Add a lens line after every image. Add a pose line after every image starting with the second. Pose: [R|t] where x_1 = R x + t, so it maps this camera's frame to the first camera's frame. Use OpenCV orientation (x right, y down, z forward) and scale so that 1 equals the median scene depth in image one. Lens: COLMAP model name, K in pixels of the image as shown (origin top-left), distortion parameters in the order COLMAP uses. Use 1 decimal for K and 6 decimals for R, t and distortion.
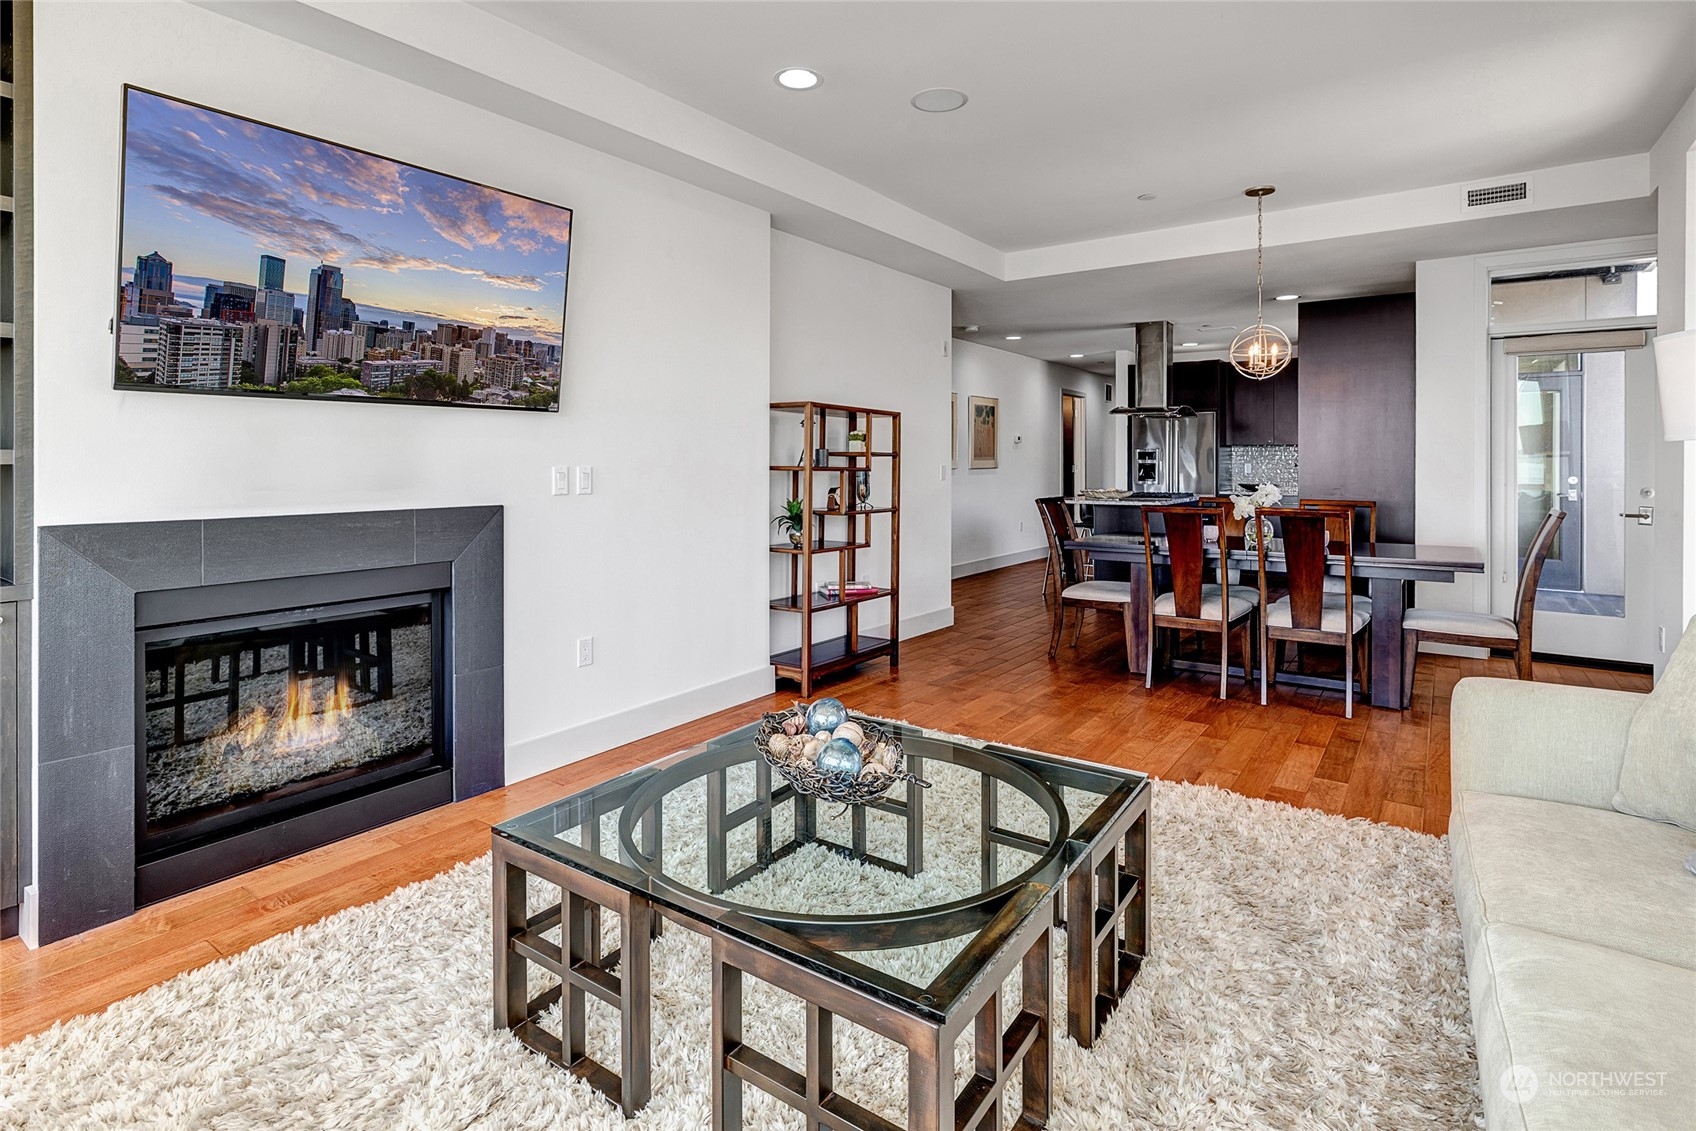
lens RADIAL K [[882.1, 0, 844.9], [0, 882.1, 466.0], [0, 0, 1]] dist [-0.003875, -0.000755]
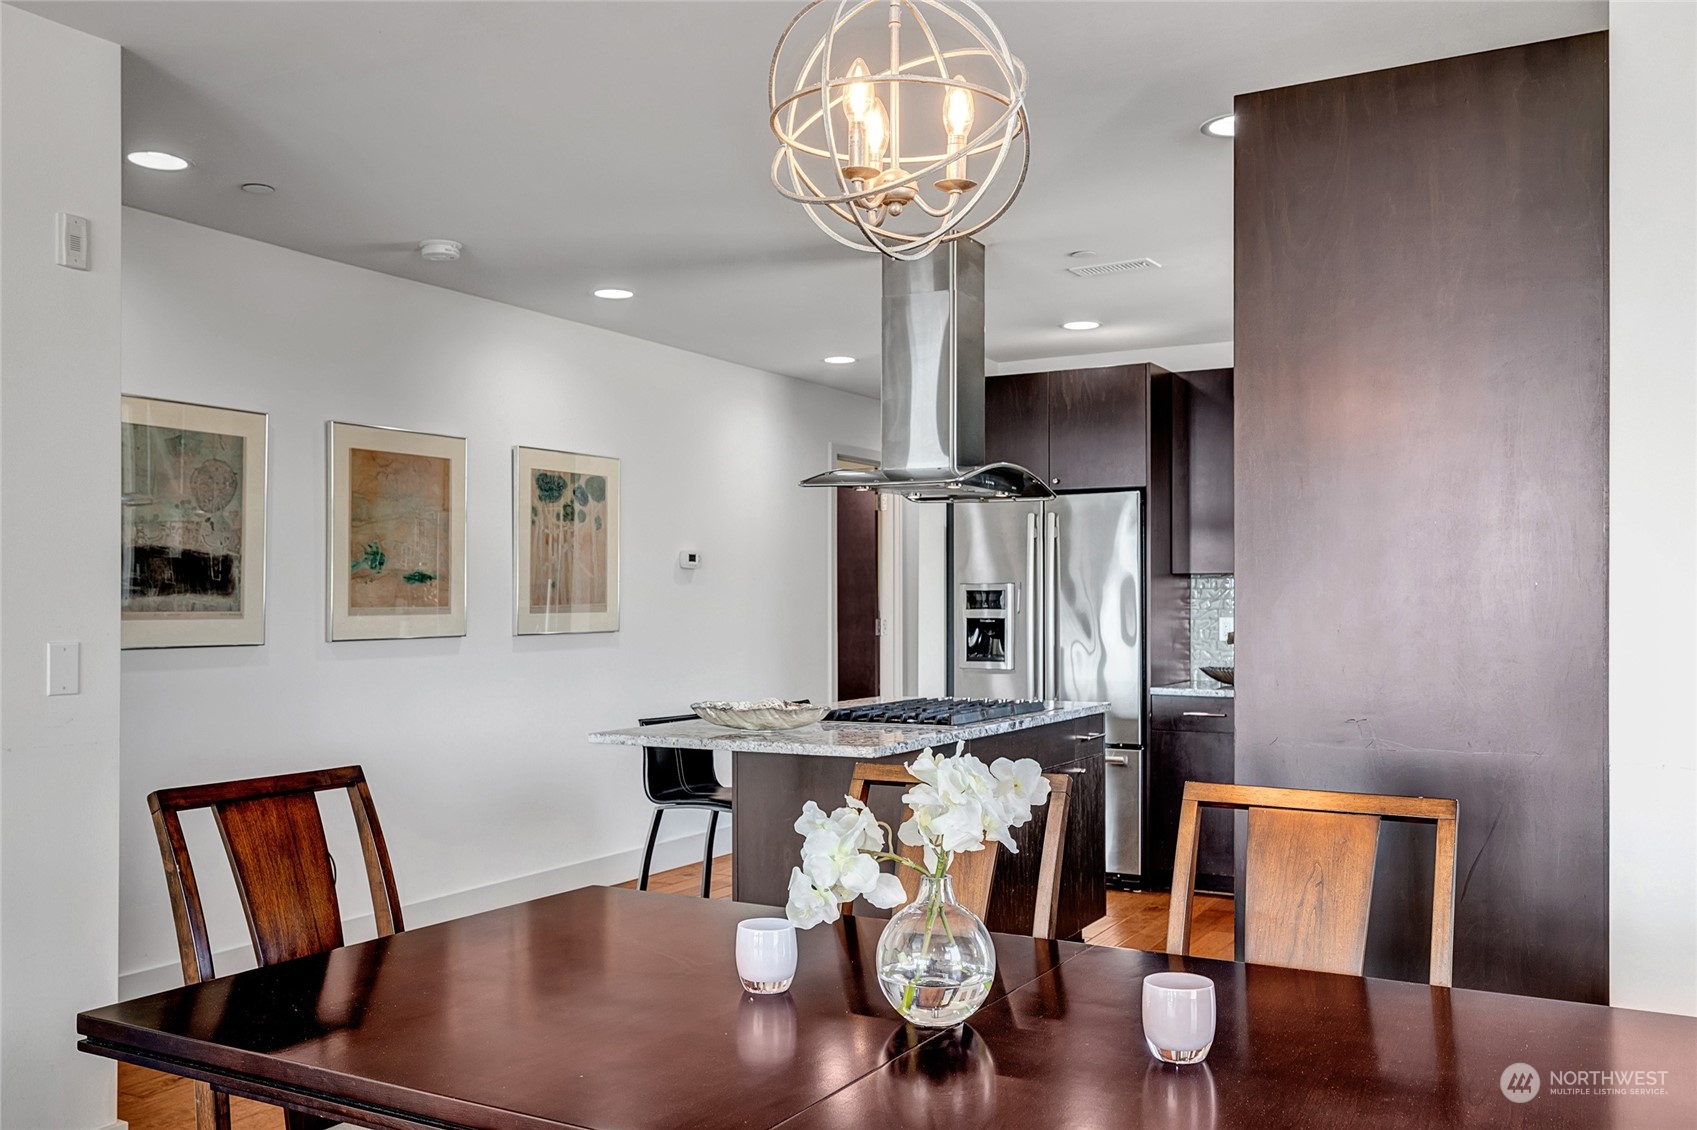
lens RADIAL K [[1433.9, 0, 848.5], [0, 1433.9, 565.0], [0, 0, 1]] dist [0.007274, 0.000919]
pose [[0.996940, -0.002742, 0.078117, 0.257282], [0.004987, 0.999580, -0.028562, -0.009688], [-0.078006, 0.028864, 0.996535, 0.390077]]
